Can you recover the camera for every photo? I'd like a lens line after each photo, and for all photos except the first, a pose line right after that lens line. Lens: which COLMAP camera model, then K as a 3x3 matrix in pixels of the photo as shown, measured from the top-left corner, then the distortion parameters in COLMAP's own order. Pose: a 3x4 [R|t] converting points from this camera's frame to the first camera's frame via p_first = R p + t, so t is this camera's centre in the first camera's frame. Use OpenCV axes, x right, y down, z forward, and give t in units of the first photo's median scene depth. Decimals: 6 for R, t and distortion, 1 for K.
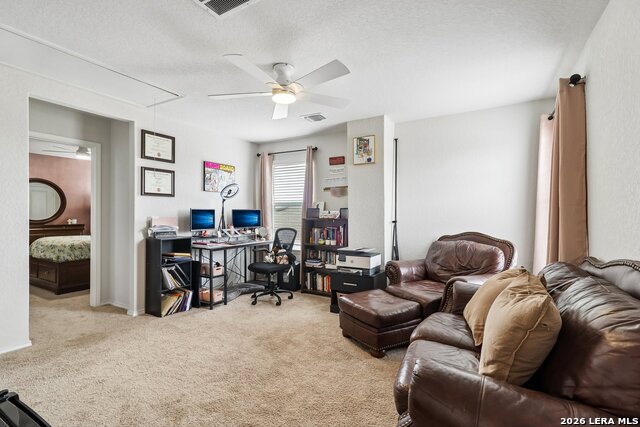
lens RADIAL K [[297.0, 0, 320.2], [0, 297.0, 213.4], [0, 0, 1]] dist [0.001812, 0.000954]
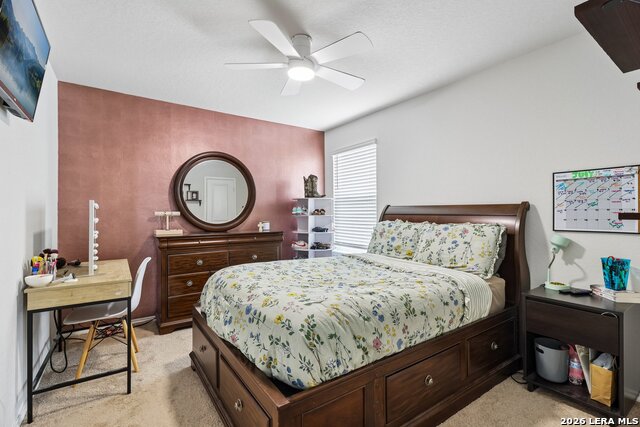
lens RADIAL K [[297.0, 0, 319.0], [0, 297.0, 213.7], [0, 0, 1]] dist [0.001812, 0.000954]
pose [[0.906417, -0.004956, -0.422355, -0.848872], [0.005358, 0.999986, -0.000234, 0.004113], [0.422350, -0.002051, 0.906430, 0.901183]]
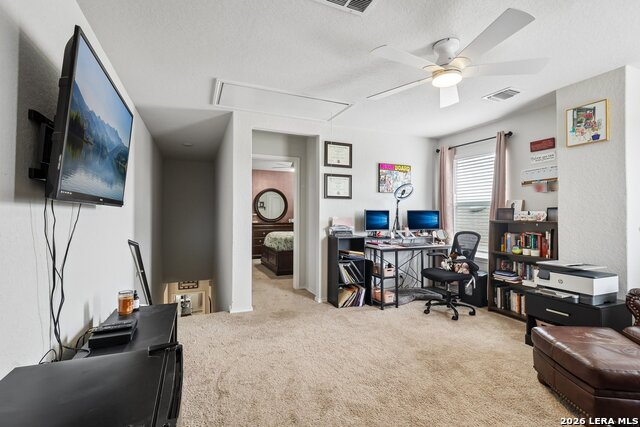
lens RADIAL K [[297.0, 0, 319.4], [0, 297.0, 212.6], [0, 0, 1]] dist [0.001812, 0.000954]
pose [[0.801848, -0.001891, -0.597525, 0.063904], [-0.002249, 0.999978, -0.006182, 0.001007], [0.597524, 0.006301, 0.801826, 0.063685]]
